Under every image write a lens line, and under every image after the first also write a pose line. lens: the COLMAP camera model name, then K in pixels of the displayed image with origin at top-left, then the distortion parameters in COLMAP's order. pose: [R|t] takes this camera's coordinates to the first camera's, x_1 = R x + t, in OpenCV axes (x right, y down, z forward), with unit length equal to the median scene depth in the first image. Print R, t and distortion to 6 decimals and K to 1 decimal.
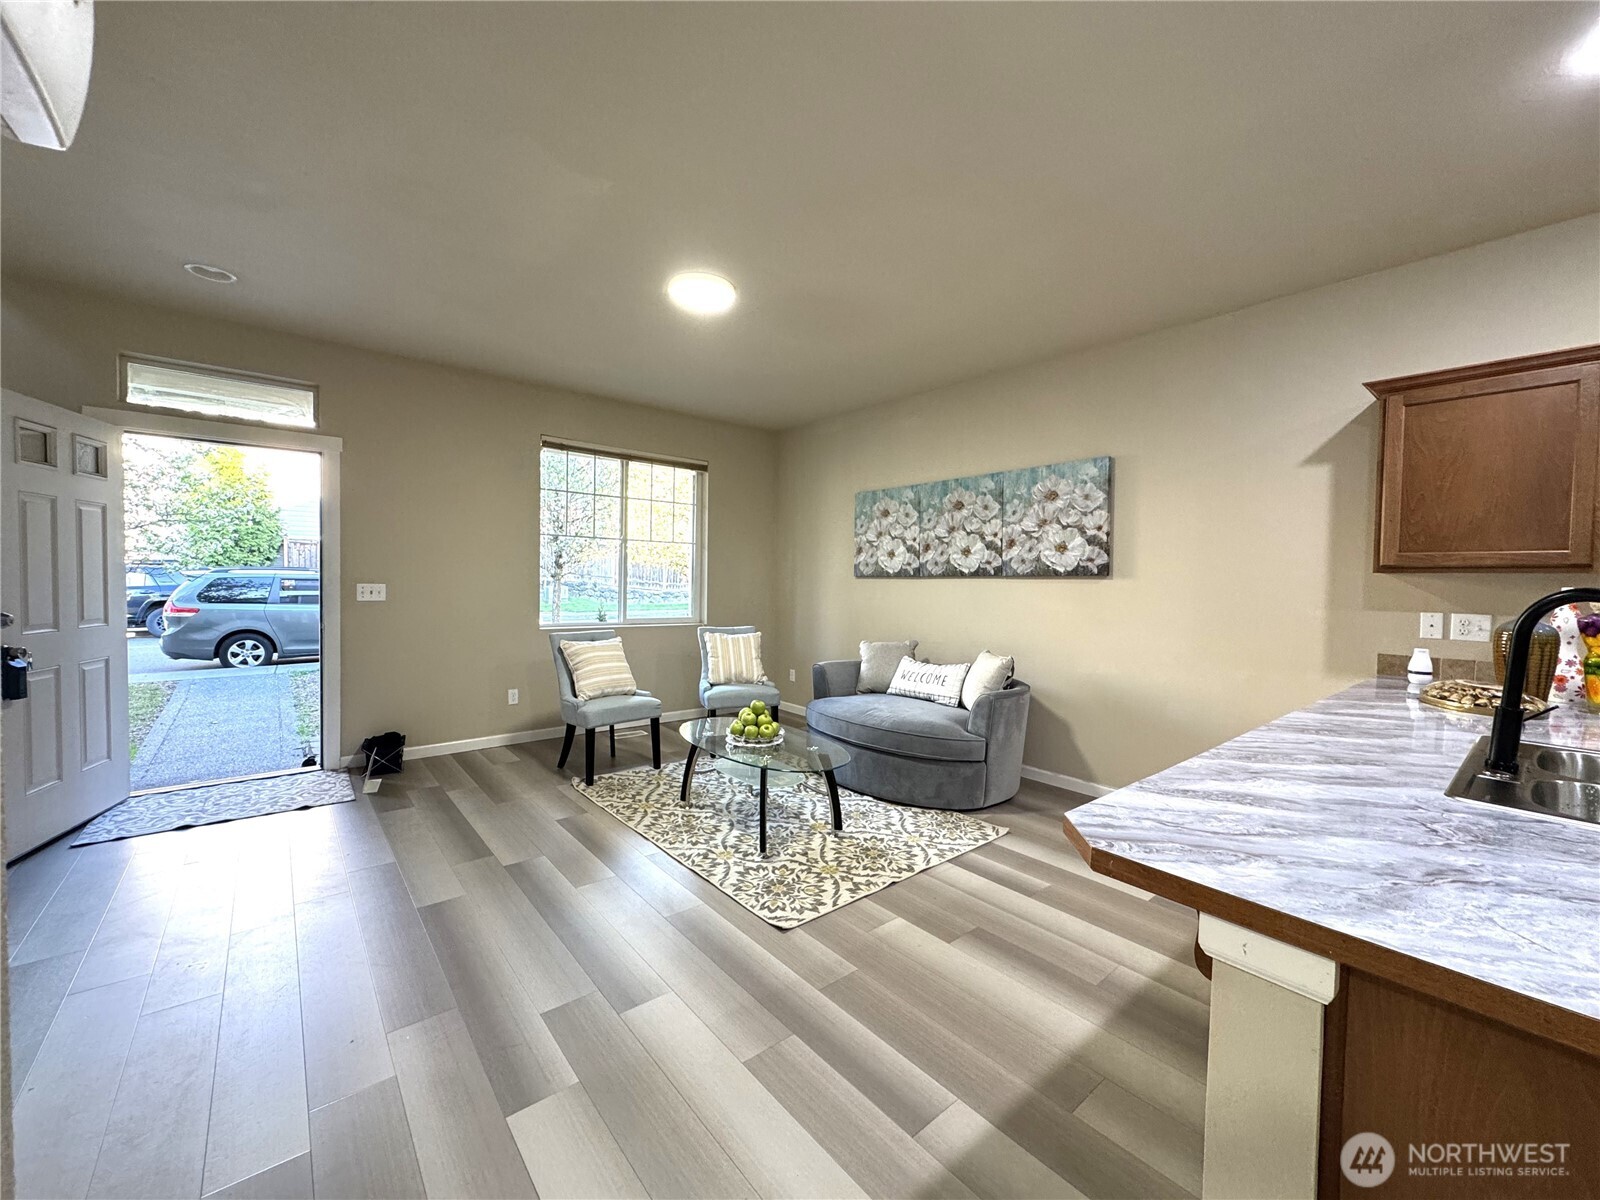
lens RADIAL K [[636.7, 0, 799.6], [0, 636.7, 598.9], [0, 0, 1]] dist [-0.002061, 0.000380]
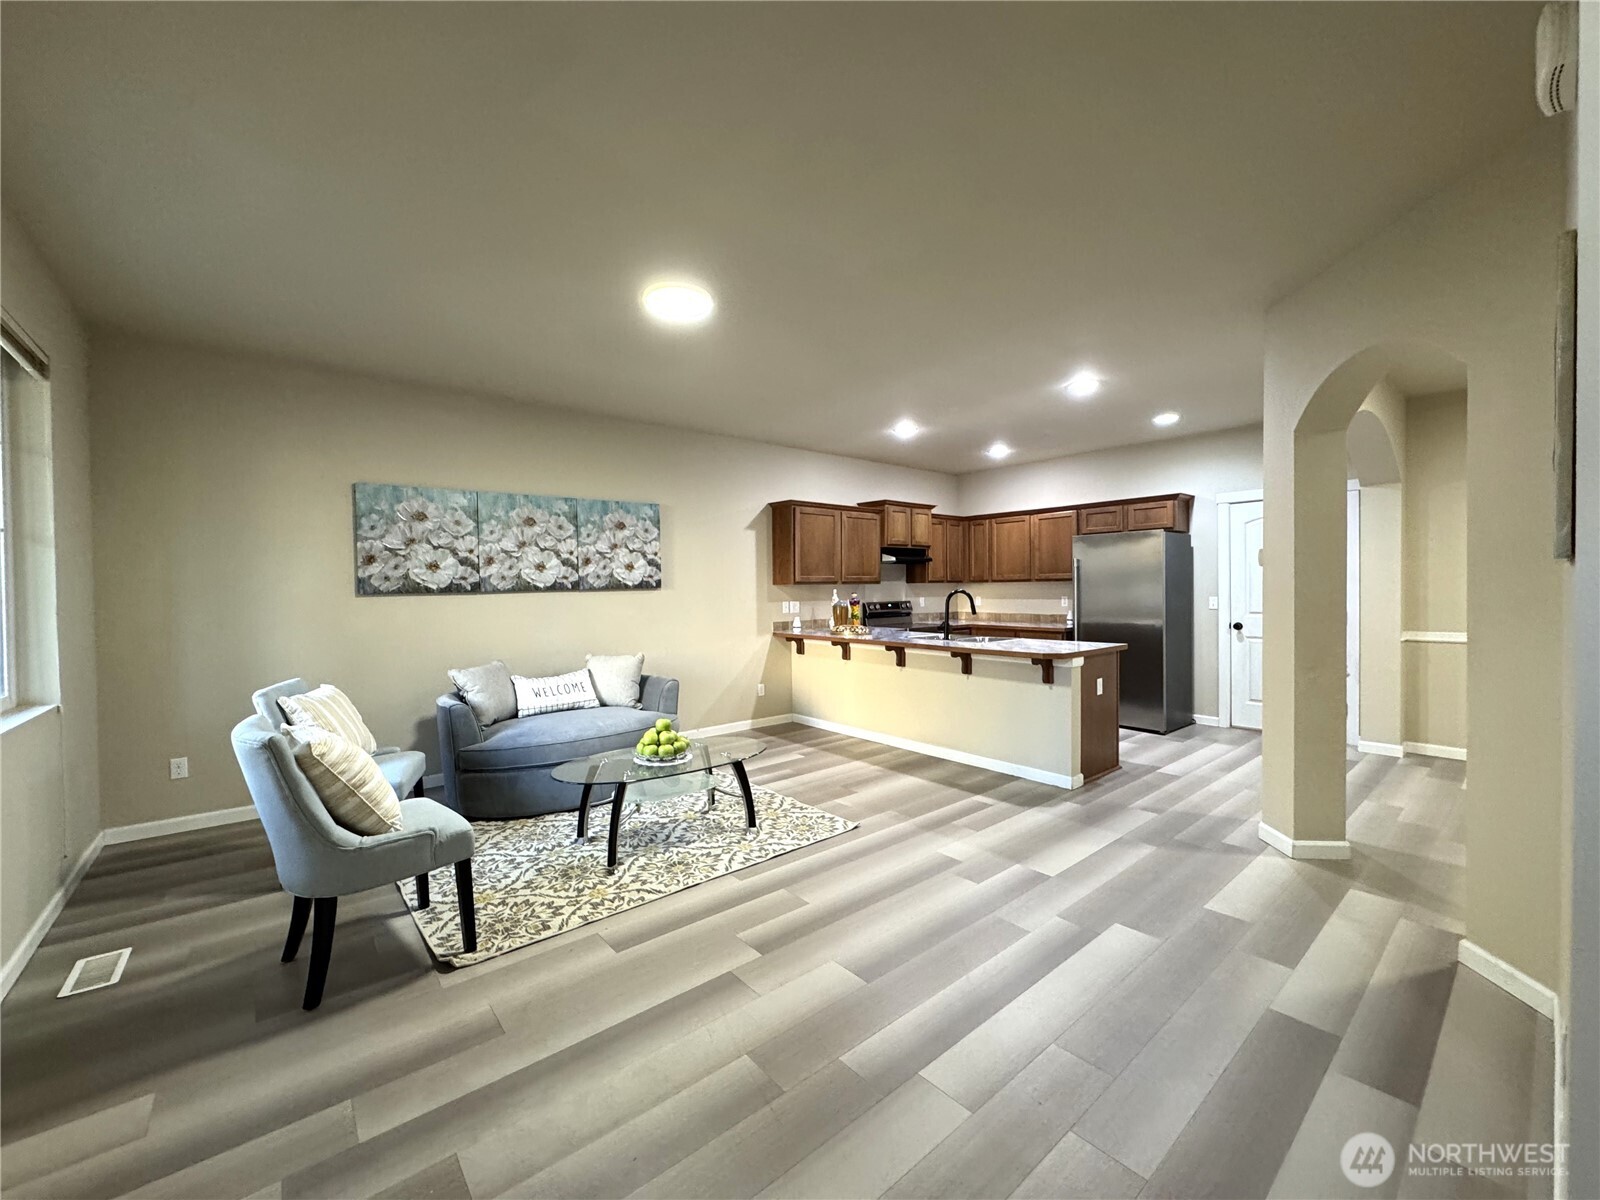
lens RADIAL K [[636.7, 0, 794.7], [0, 636.7, 600.2], [0, 0, 1]] dist [-0.002061, 0.000380]
pose [[-0.002487, -0.034376, 0.999406, -0.899141], [0.043006, 0.998481, 0.034451, -0.042960], [-0.999072, 0.043066, -0.001005, 0.669544]]
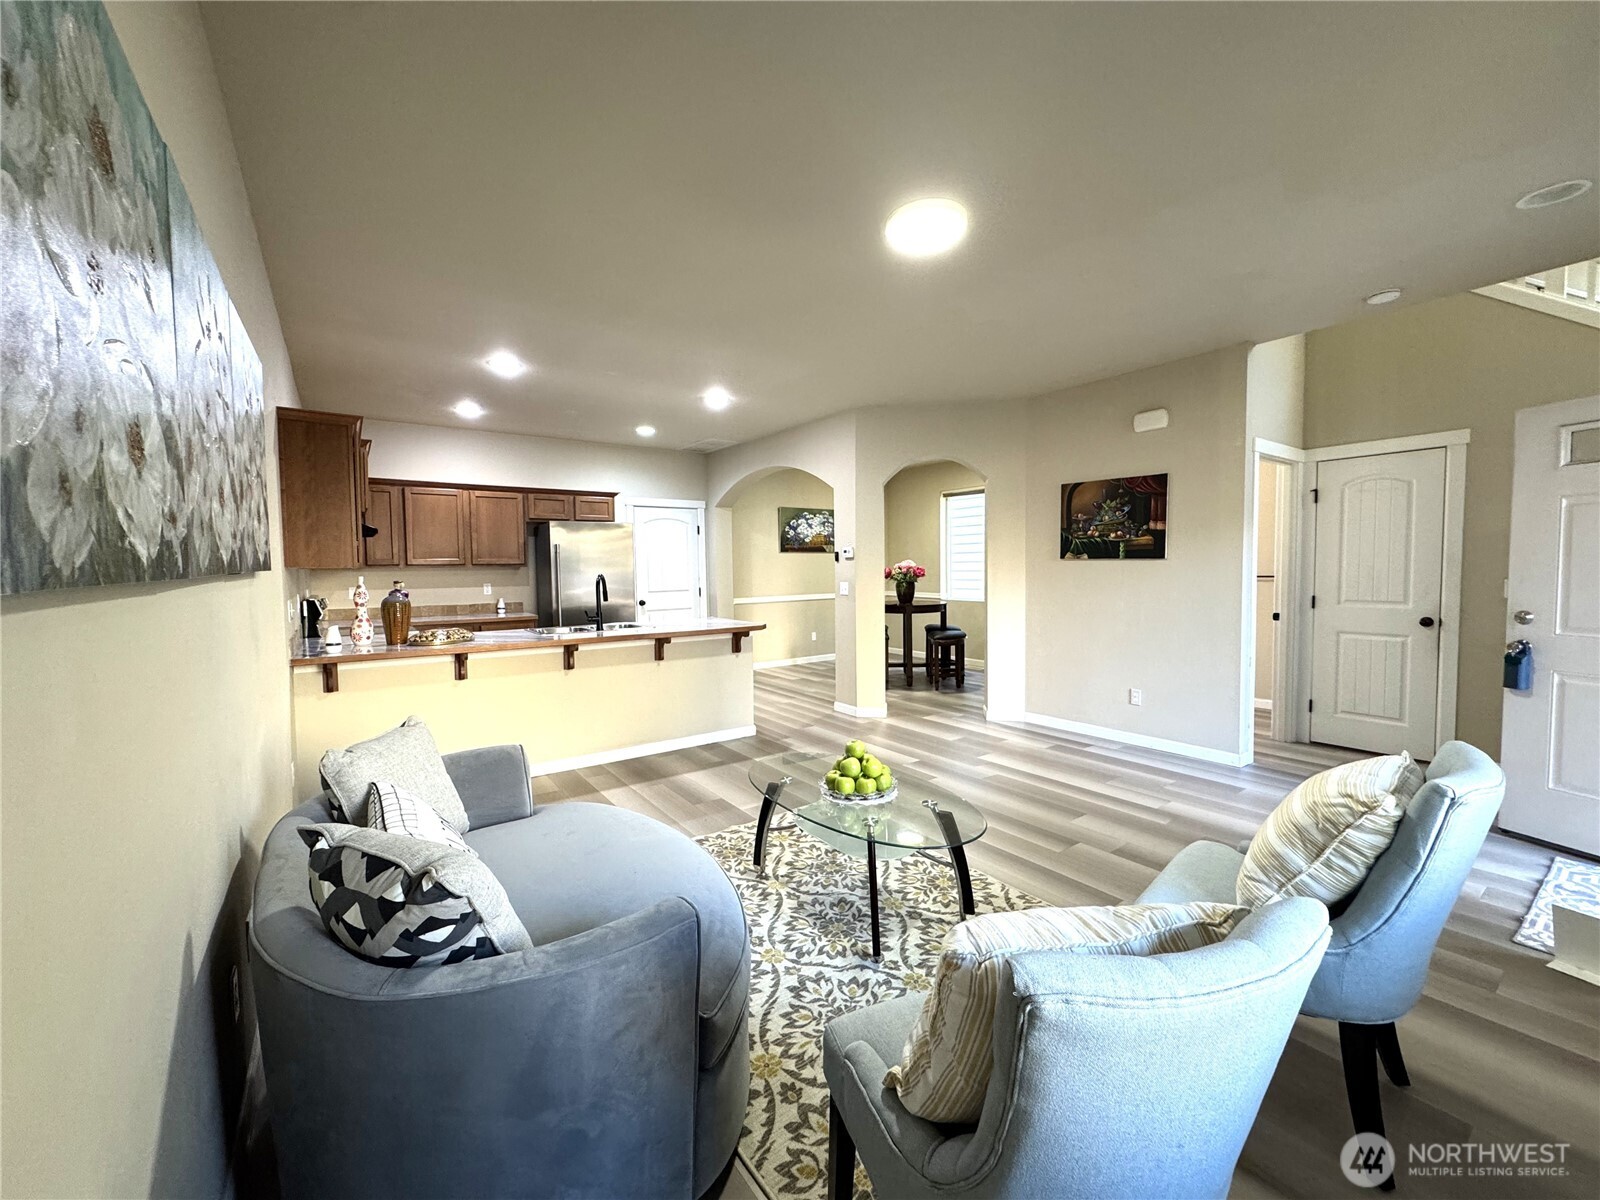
lens RADIAL K [[636.7, 0, 799.0], [0, 636.7, 598.2], [0, 0, 1]] dist [-0.002061, 0.000380]
pose [[-0.997410, -0.007846, 0.071502, -0.042697], [-0.001834, 0.996484, 0.083762, -0.060255], [-0.071908, 0.083414, -0.993917, 1.479278]]
